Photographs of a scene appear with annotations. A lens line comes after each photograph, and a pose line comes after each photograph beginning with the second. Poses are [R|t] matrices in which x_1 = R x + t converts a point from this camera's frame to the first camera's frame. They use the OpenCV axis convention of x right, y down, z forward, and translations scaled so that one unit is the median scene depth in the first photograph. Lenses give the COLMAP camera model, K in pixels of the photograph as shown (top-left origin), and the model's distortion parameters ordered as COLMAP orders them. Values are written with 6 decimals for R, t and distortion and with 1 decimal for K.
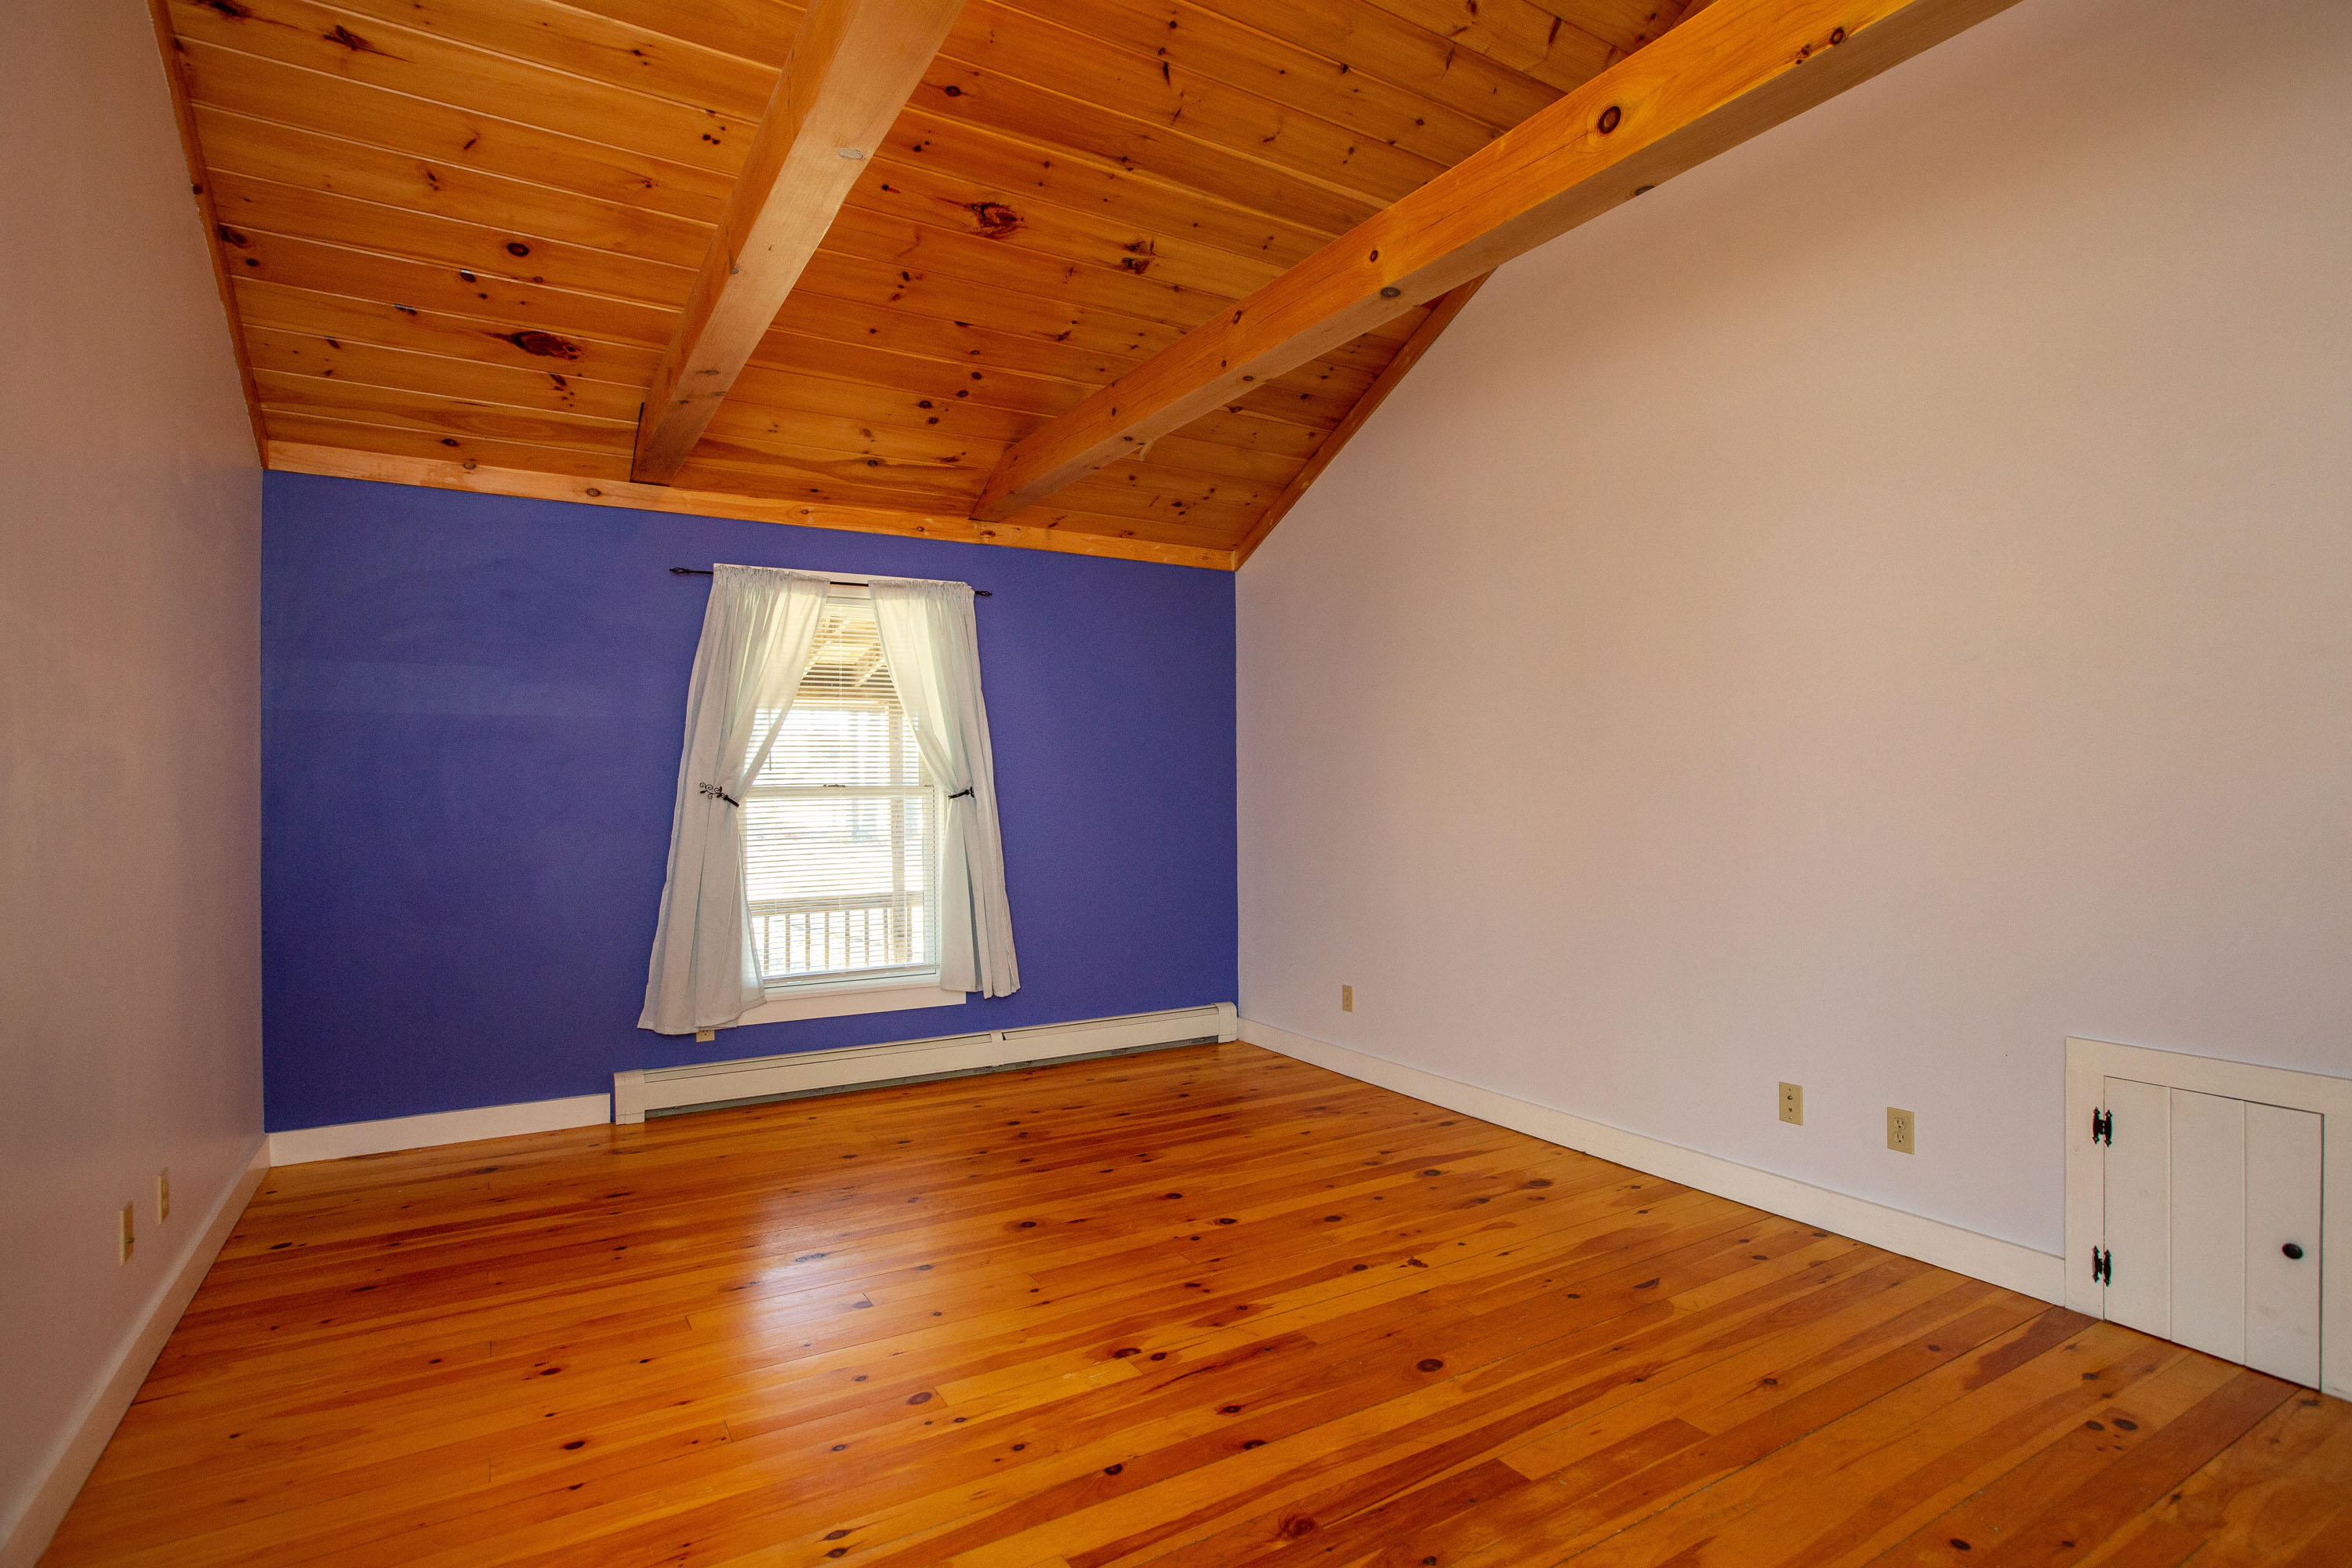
lens RADIAL K [[1147.8, 0, 1176.0], [0, 1147.8, 784.0], [0, 0, 1]] dist [-0.028793, -0.000021]
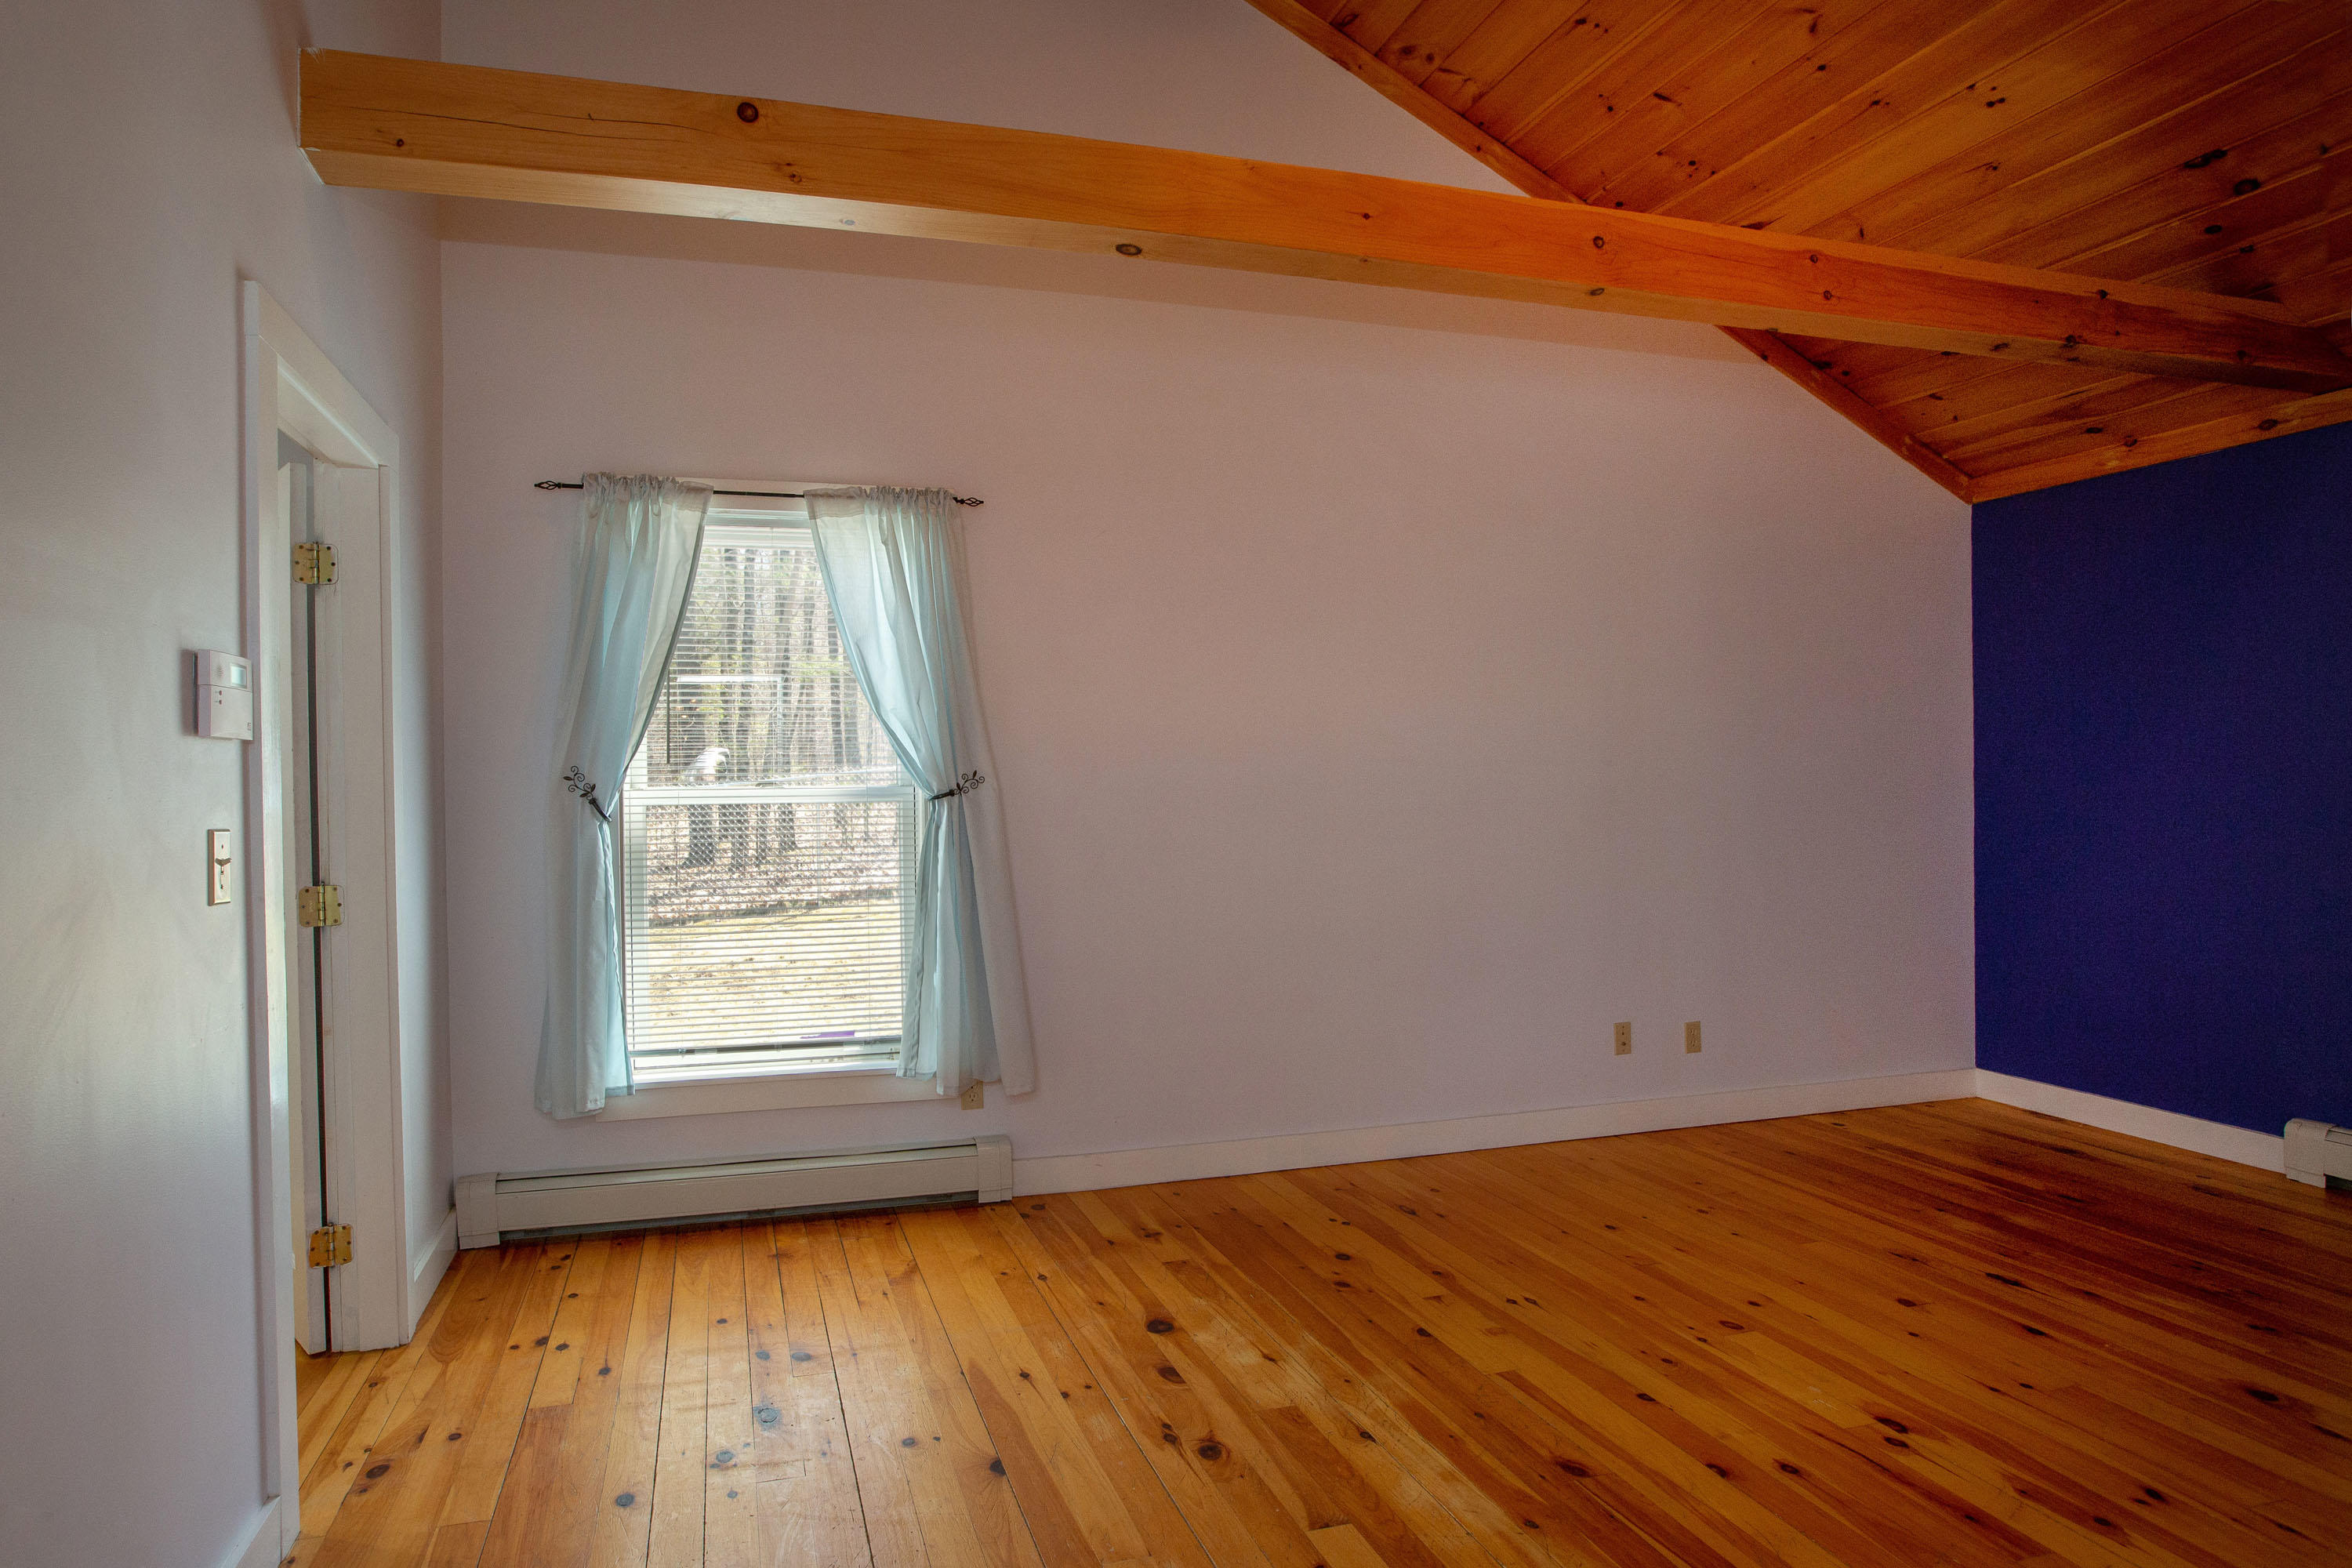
lens RADIAL K [[1475.4, 0, 1176.0], [0, 1475.4, 784.0], [0, 0, 1]] dist [0.004134, 0.001635]
pose [[-0.241786, 0.003305, -0.970324, 1.145646], [0.011897, 0.999929, 0.000442, 0.002238], [0.970257, -0.011437, -0.241808, 0.723243]]
